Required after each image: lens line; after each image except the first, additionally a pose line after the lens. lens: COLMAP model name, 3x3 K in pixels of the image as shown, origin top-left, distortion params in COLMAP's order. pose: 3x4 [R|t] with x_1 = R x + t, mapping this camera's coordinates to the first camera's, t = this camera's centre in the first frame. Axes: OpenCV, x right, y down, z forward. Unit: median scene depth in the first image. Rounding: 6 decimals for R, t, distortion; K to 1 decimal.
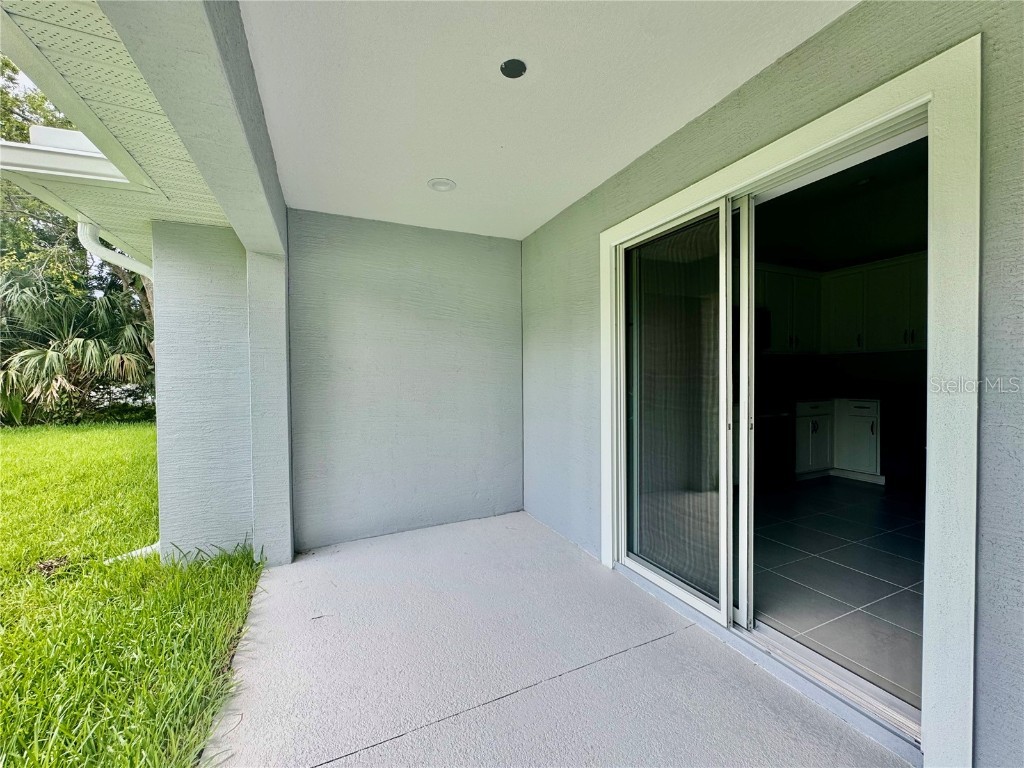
lens RADIAL K [[412.2, 0, 509.8], [0, 412.2, 385.3], [0, 0, 1]] dist [-0.003107, -0.000123]
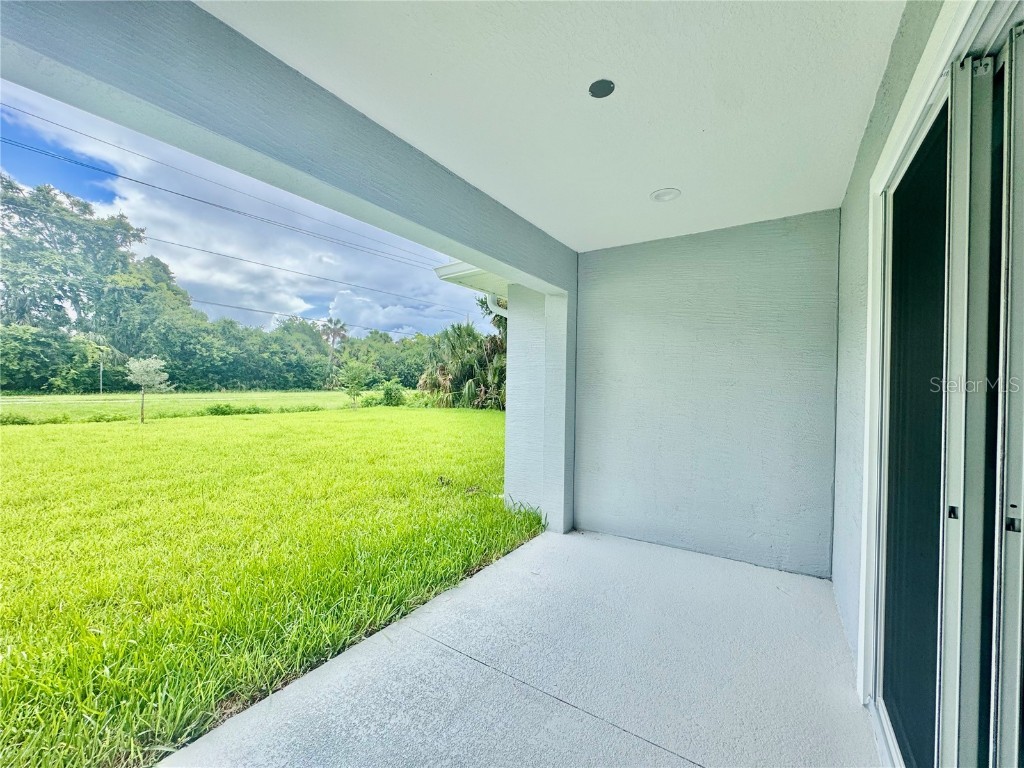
lens RADIAL K [[409.4, 0, 516.1], [0, 409.4, 384.6], [0, 0, 1]] dist [-0.001150, -0.000068]
pose [[0.540238, 0.021926, -0.841227, 0.418674], [-0.041906, 0.999121, -0.000871, -0.018858], [0.840468, 0.035723, 0.540682, 0.174383]]
